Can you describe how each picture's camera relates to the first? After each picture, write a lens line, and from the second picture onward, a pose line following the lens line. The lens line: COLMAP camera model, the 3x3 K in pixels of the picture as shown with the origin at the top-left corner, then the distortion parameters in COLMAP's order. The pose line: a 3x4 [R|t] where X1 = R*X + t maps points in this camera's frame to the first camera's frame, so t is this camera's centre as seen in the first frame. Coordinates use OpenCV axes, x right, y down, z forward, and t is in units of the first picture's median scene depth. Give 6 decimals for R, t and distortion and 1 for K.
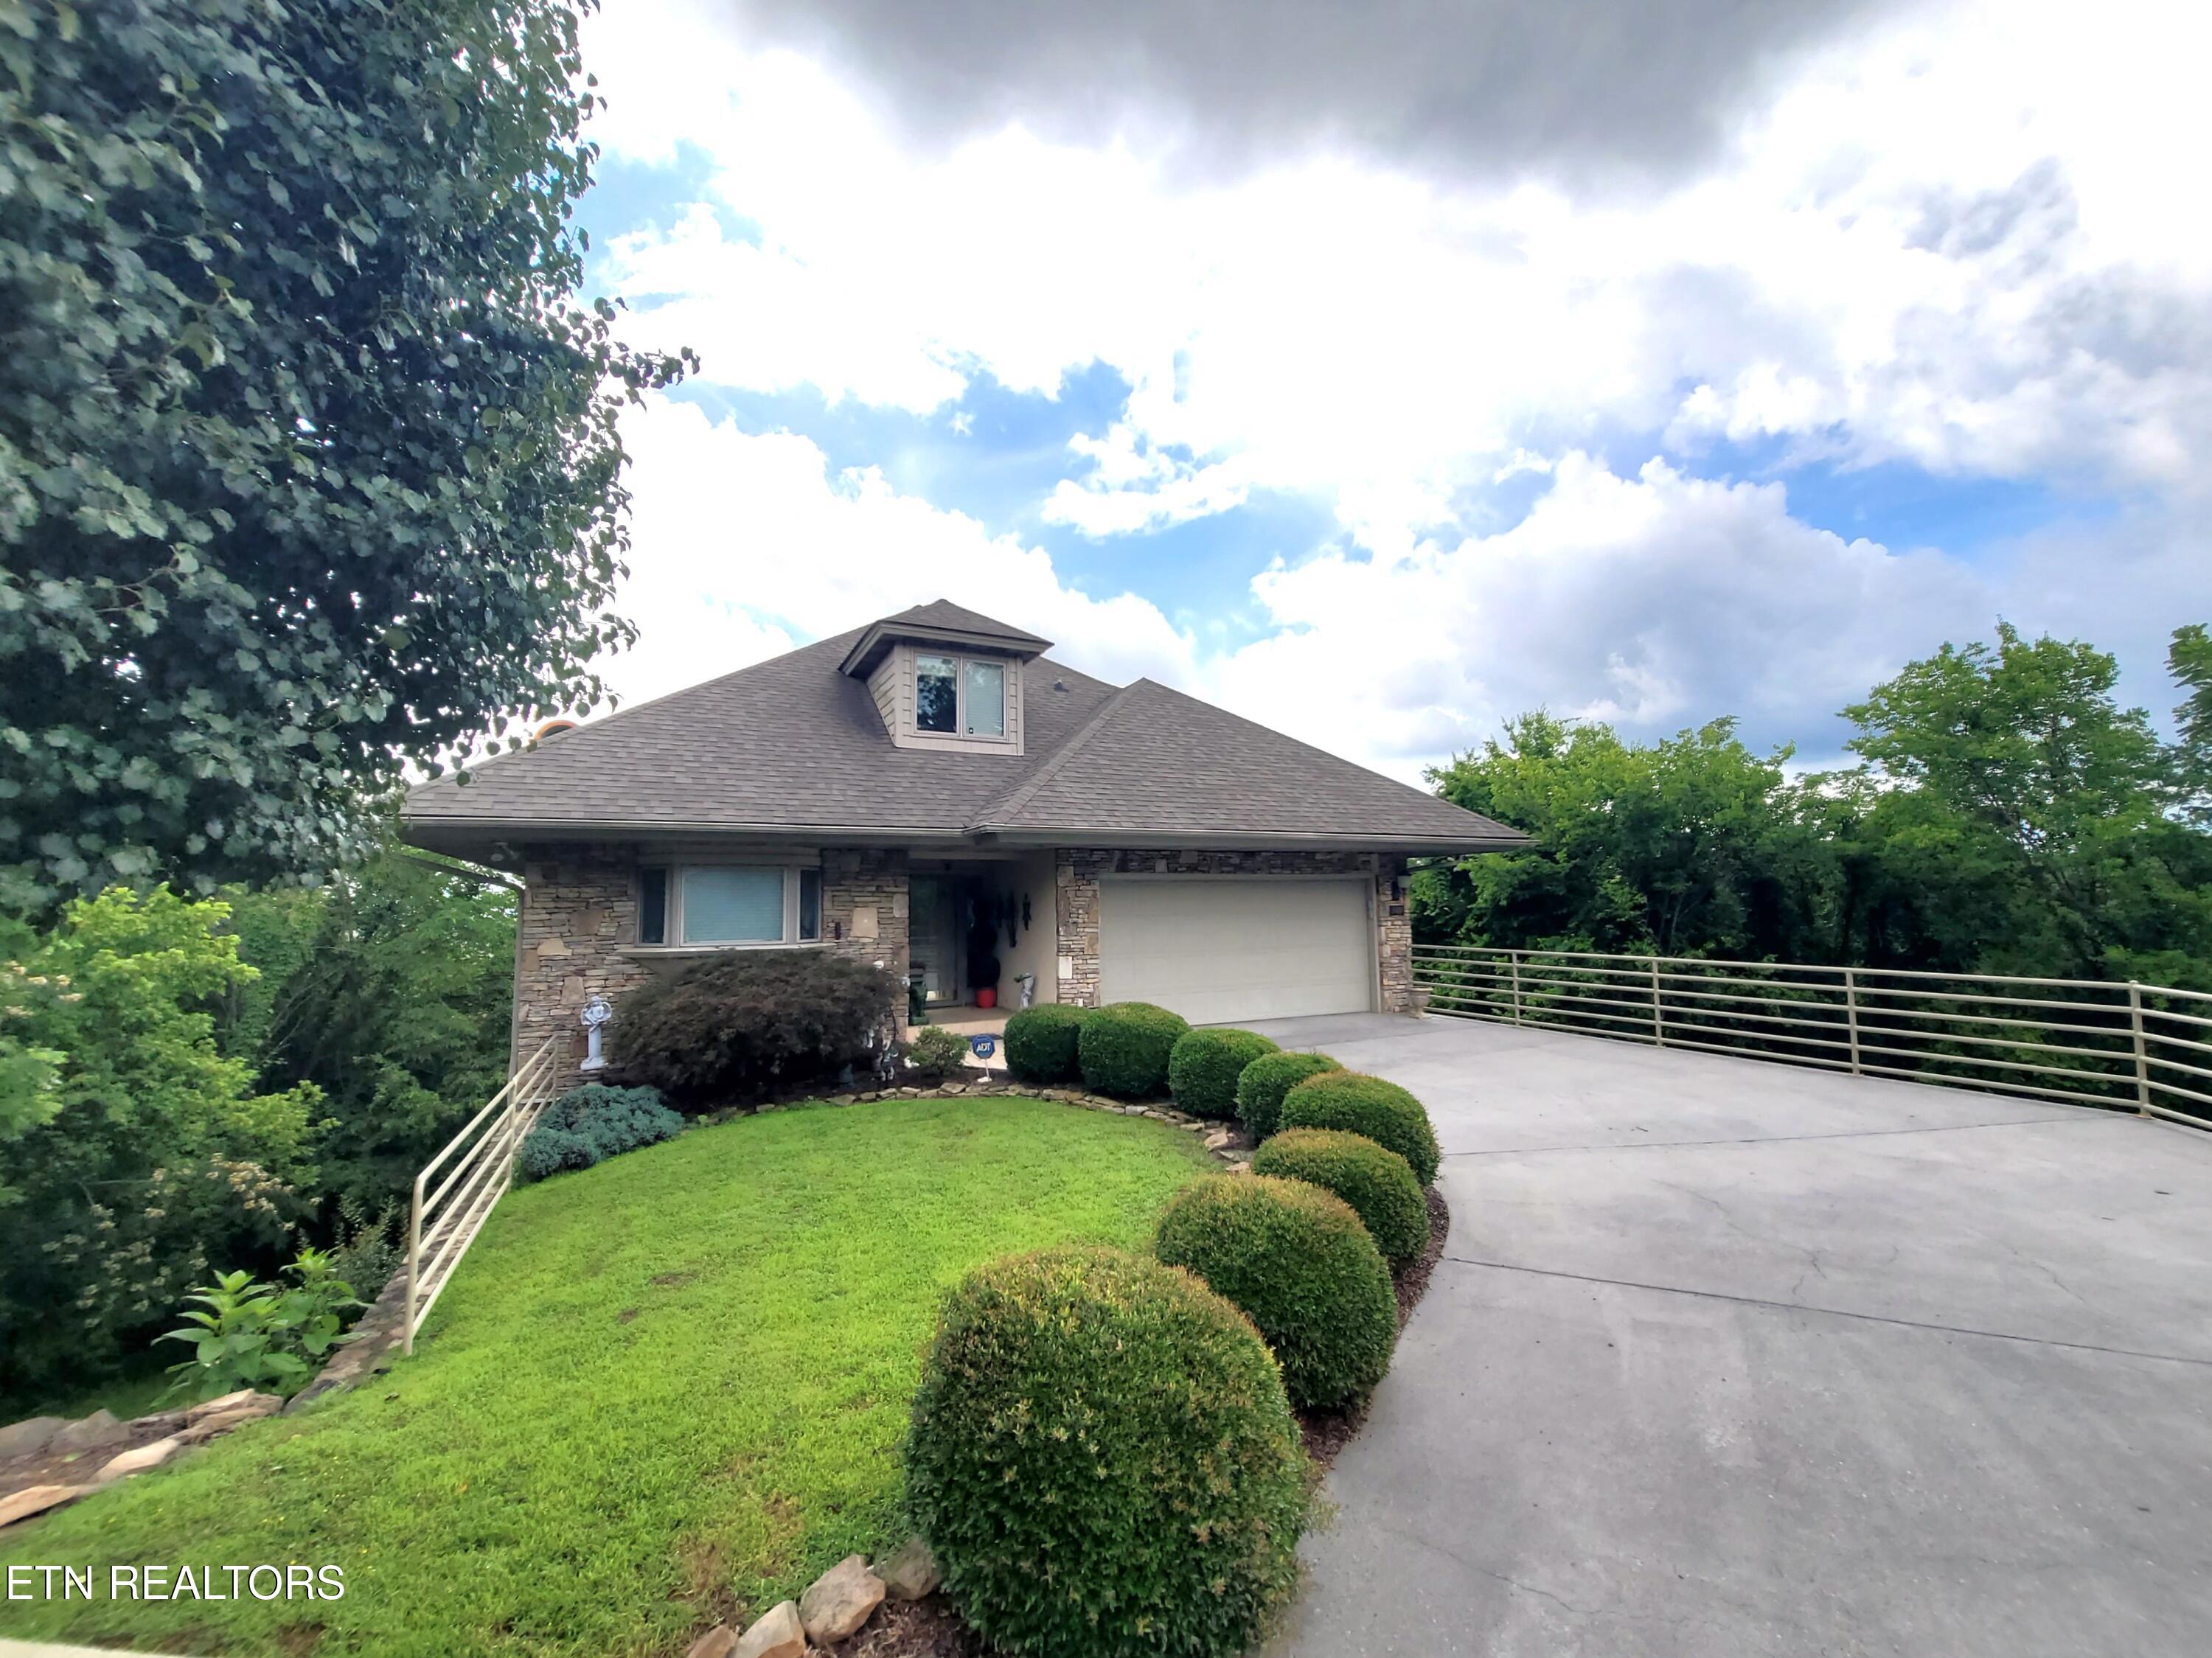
lens RADIAL K [[887.0, 0, 1106.0], [0, 887.0, 829.0], [0, 0, 1]] dist [0.000570, 0.000237]
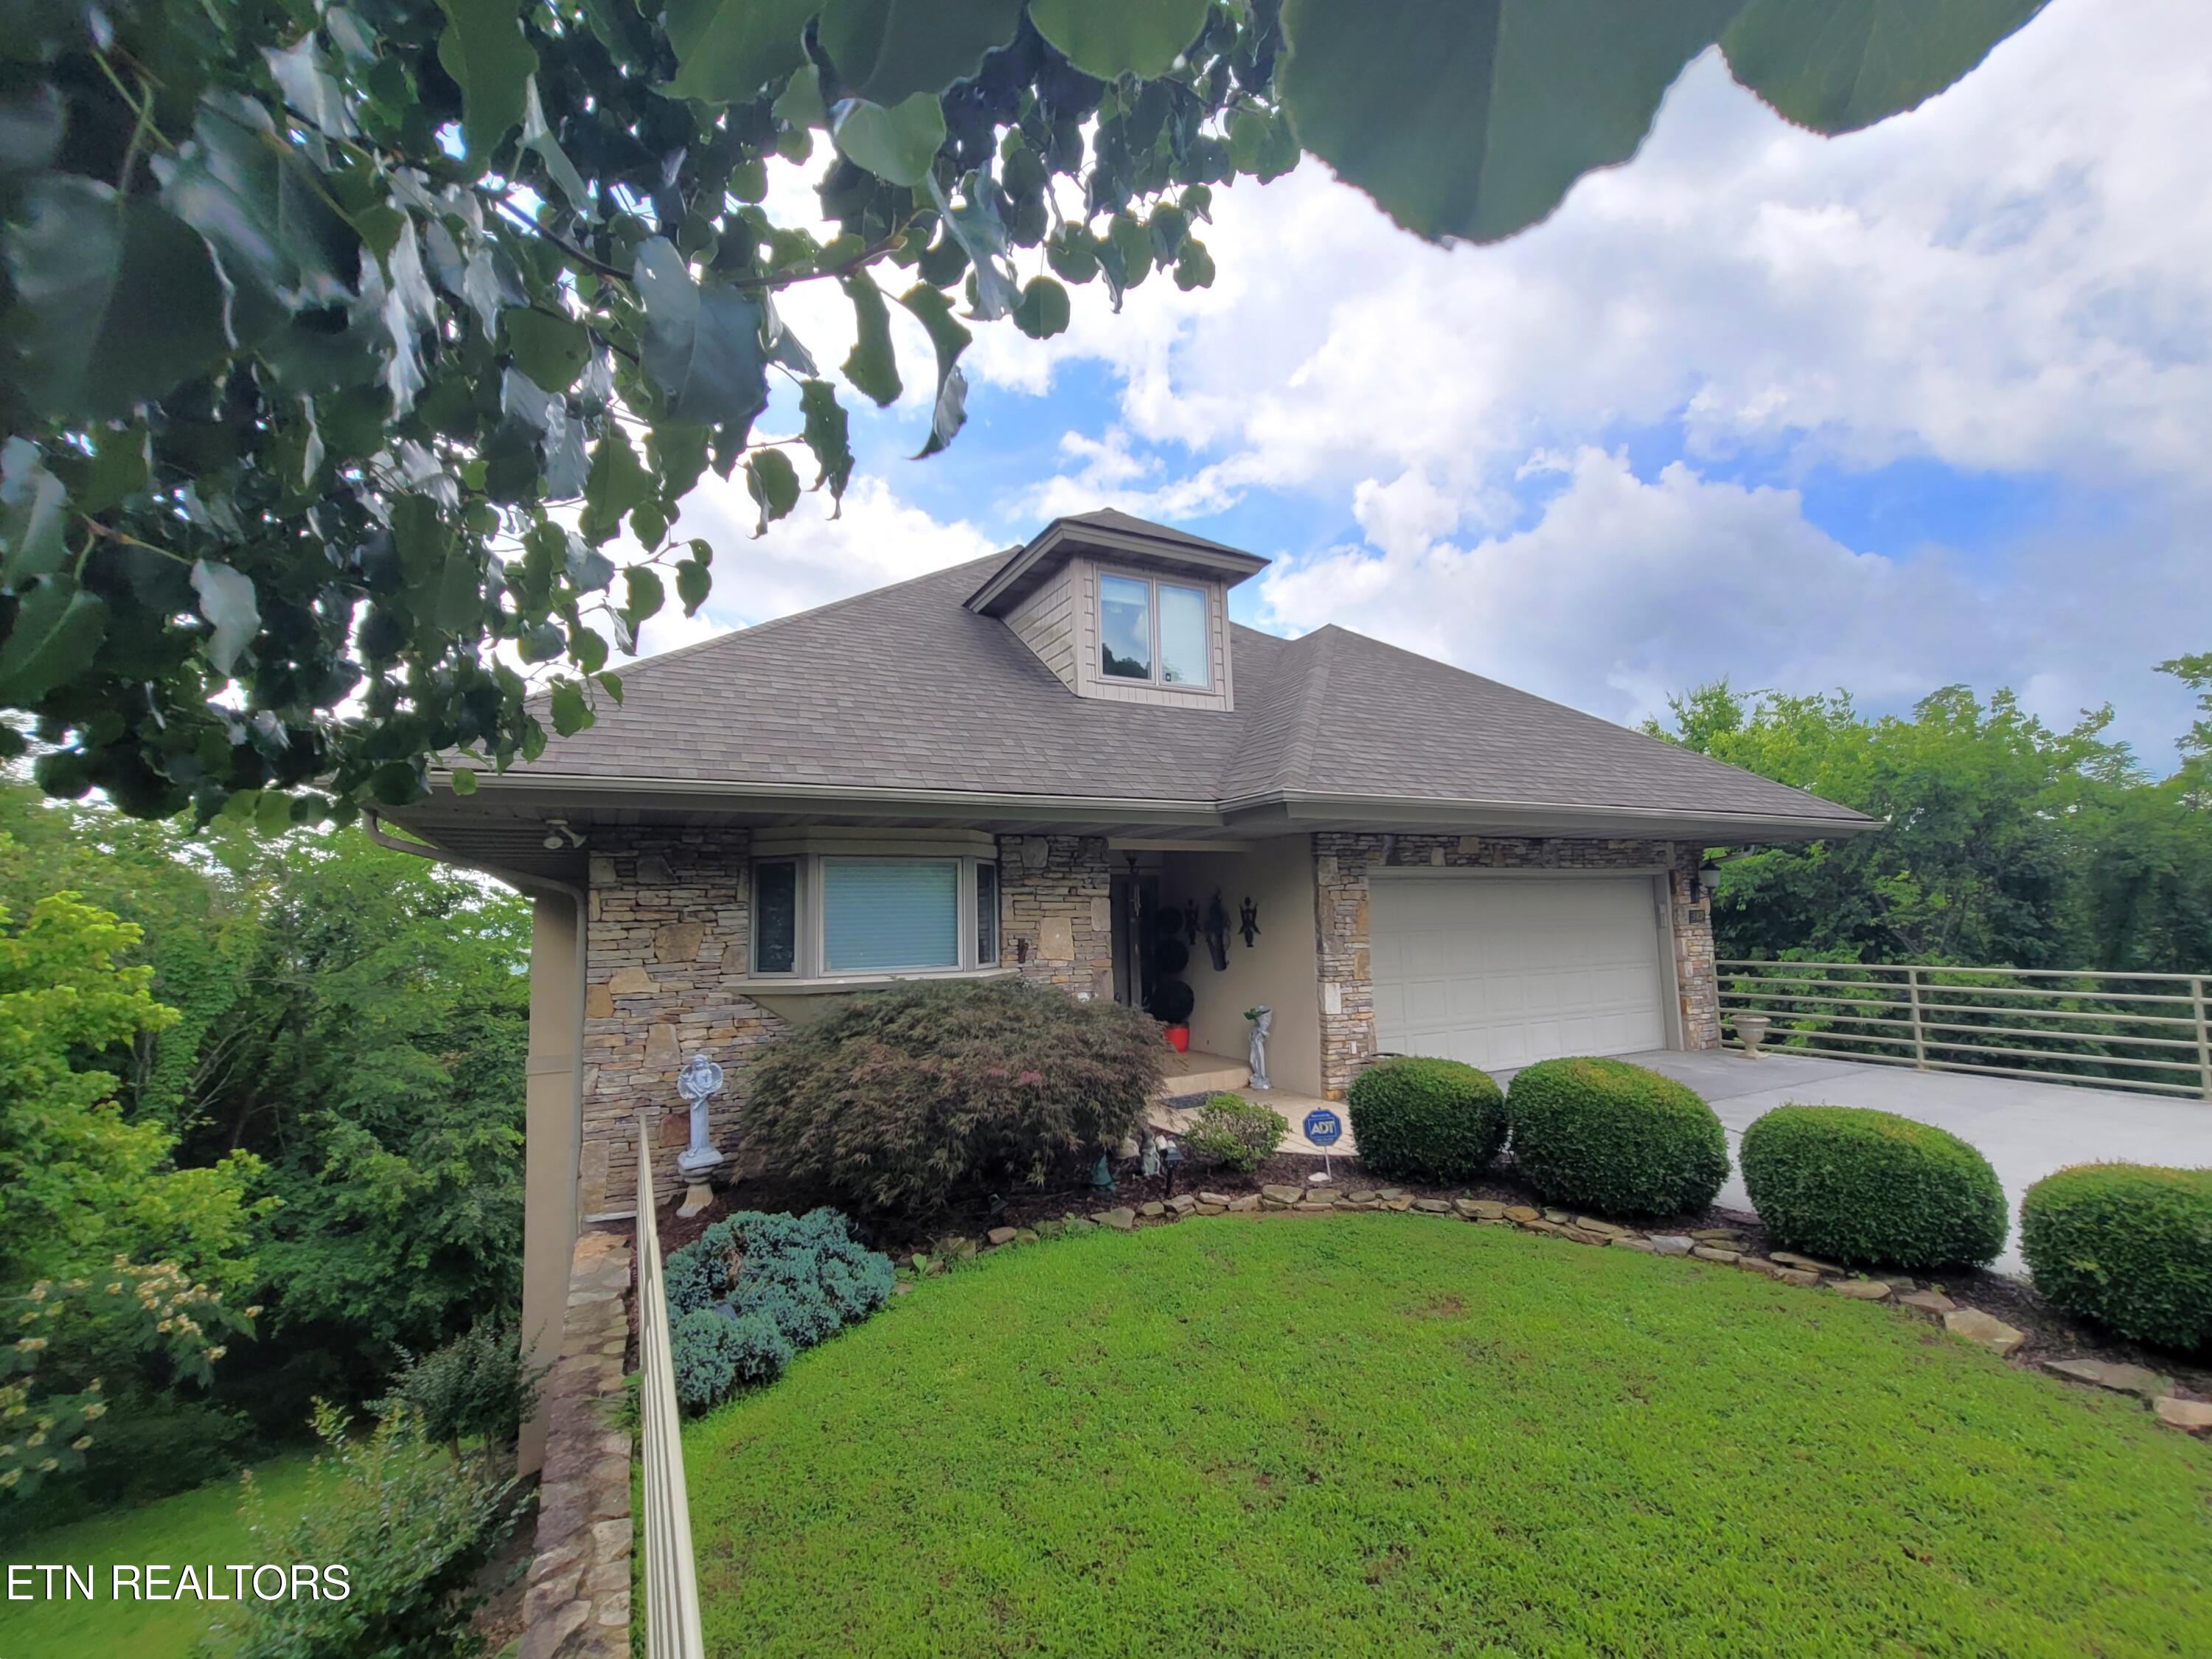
lens RADIAL K [[917.4, 0, 1106.0], [0, 917.4, 829.5], [0, 0, 1]] dist [0.000883, -0.000019]
pose [[0.999620, -0.008225, 0.026306, -0.186365], [0.008594, 0.999866, -0.013930, 0.021582], [-0.026188, 0.014151, 0.999557, 0.197752]]
